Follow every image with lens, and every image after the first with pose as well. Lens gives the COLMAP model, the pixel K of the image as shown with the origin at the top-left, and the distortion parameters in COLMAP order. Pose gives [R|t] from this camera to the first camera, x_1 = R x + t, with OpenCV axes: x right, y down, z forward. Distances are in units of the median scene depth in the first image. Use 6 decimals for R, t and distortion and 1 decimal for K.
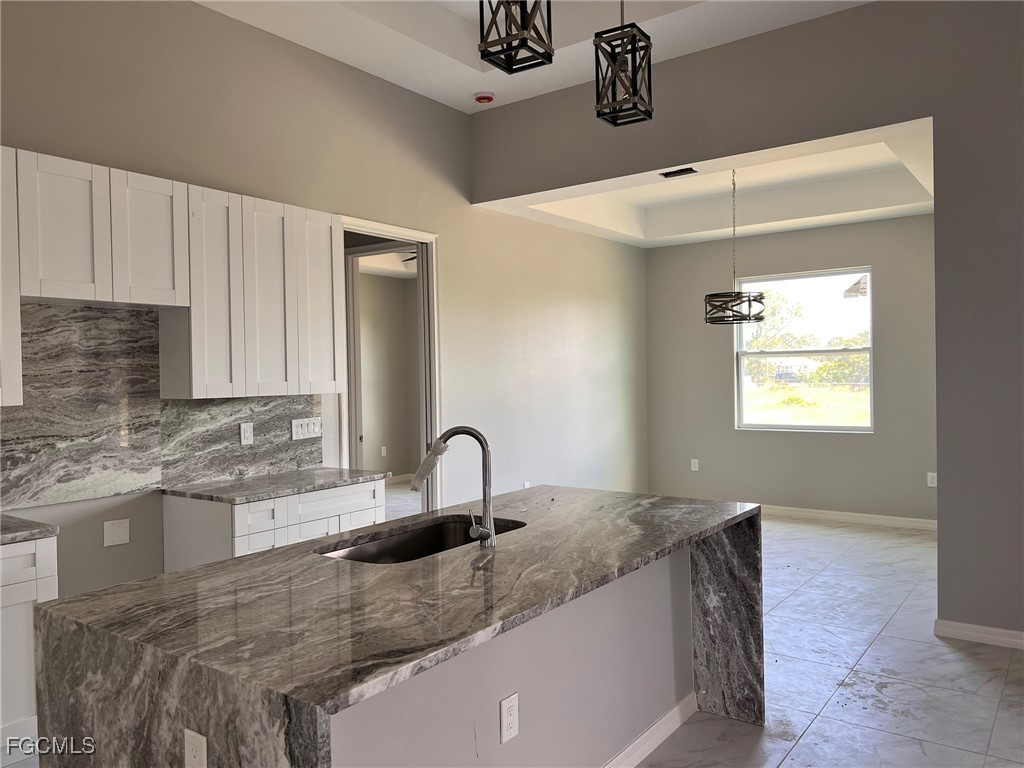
lens RADIAL K [[775.1, 0, 512.0], [0, 775.1, 384.0], [0, 0, 1]] dist [0.031658, -0.041421]
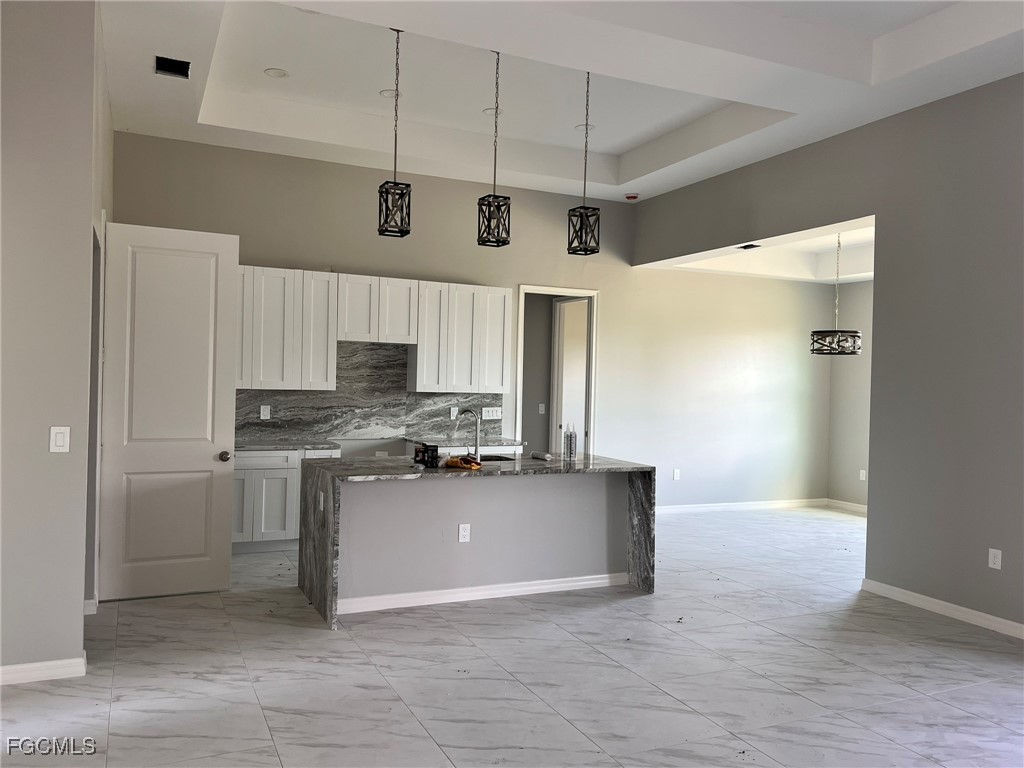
lens RADIAL K [[786.3, 0, 508.1], [0, 786.3, 386.0], [0, 0, 1]] dist [0.062645, -0.072166]
pose [[0.875807, 0.044517, -0.480604, 0.700345], [-0.047777, 0.998843, 0.005456, -0.016146], [0.480291, 0.018184, 0.876921, -0.575558]]
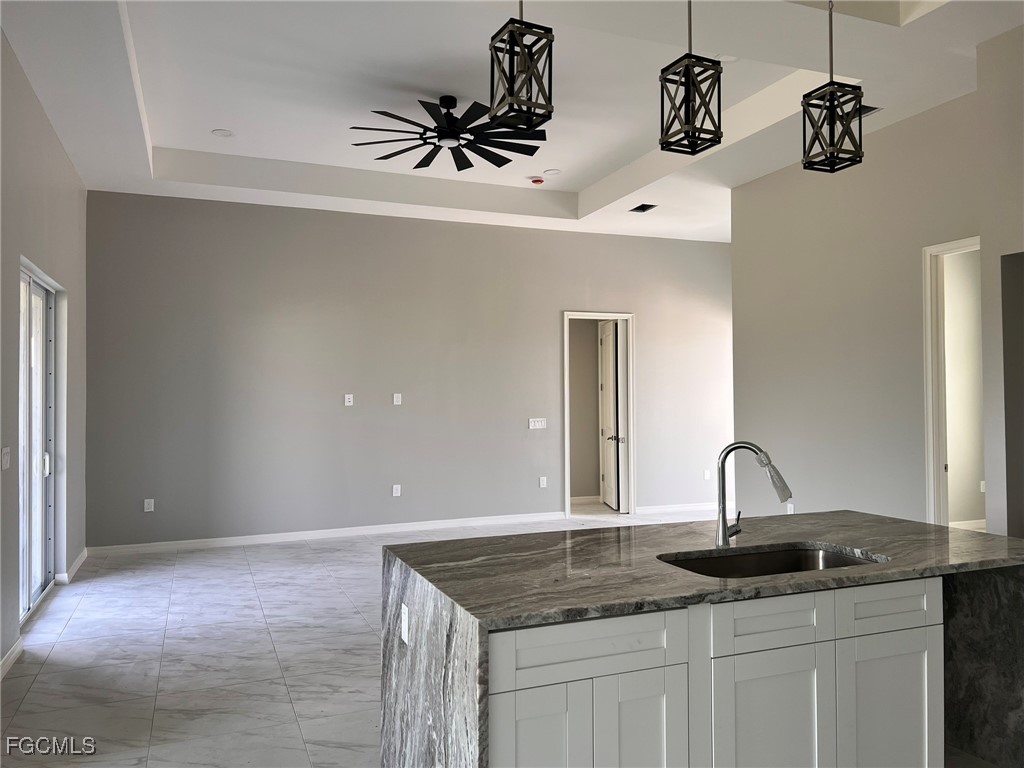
lens RADIAL K [[782.7, 0, 531.9], [0, 782.7, 384.6], [0, 0, 1]] dist [0.069056, -0.080704]
pose [[-0.859347, 0.031613, 0.510414, -0.263590], [0.032475, 0.999446, -0.007225, -0.022428], [-0.510360, 0.010367, -0.859898, 1.380248]]
